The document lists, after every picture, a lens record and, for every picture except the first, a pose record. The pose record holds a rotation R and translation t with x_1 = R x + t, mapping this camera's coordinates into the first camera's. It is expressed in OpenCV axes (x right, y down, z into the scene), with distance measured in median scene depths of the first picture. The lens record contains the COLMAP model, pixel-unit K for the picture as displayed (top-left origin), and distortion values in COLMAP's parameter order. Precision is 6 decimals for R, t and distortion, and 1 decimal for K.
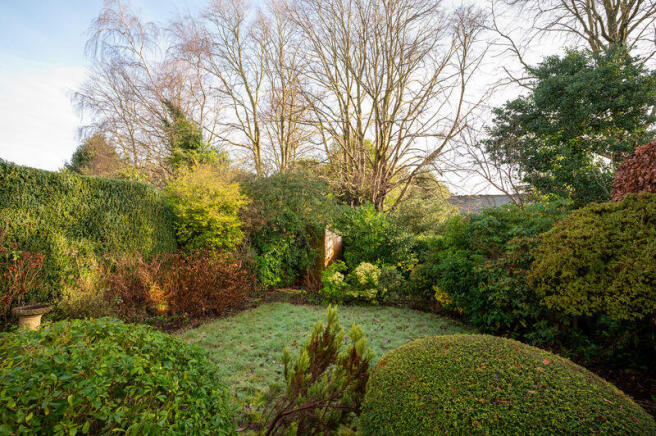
lens RADIAL K [[293.1, 0, 326.8], [0, 293.1, 215.4], [0, 0, 1]] dist [-0.002691, 0.000027]
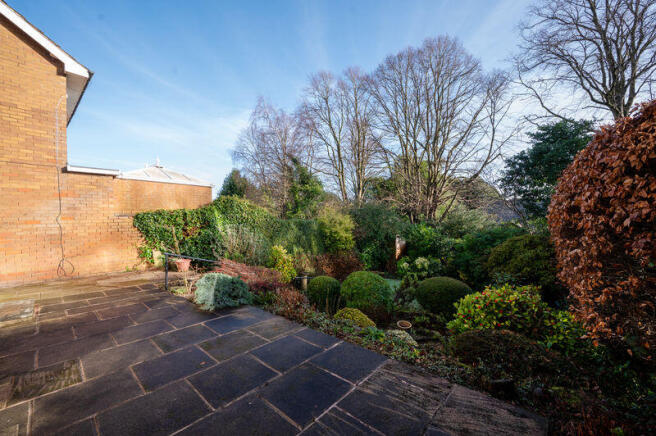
lens RADIAL K [[257.6, 0, 329.1], [0, 257.6, 218.2], [0, 0, 1]] dist [-0.003769, 0.000002]
pose [[0.975199, -0.023965, -0.220028, -0.050799], [0.028995, 0.999386, 0.019661, -0.101791], [0.219422, -0.025553, 0.975295, -0.531871]]
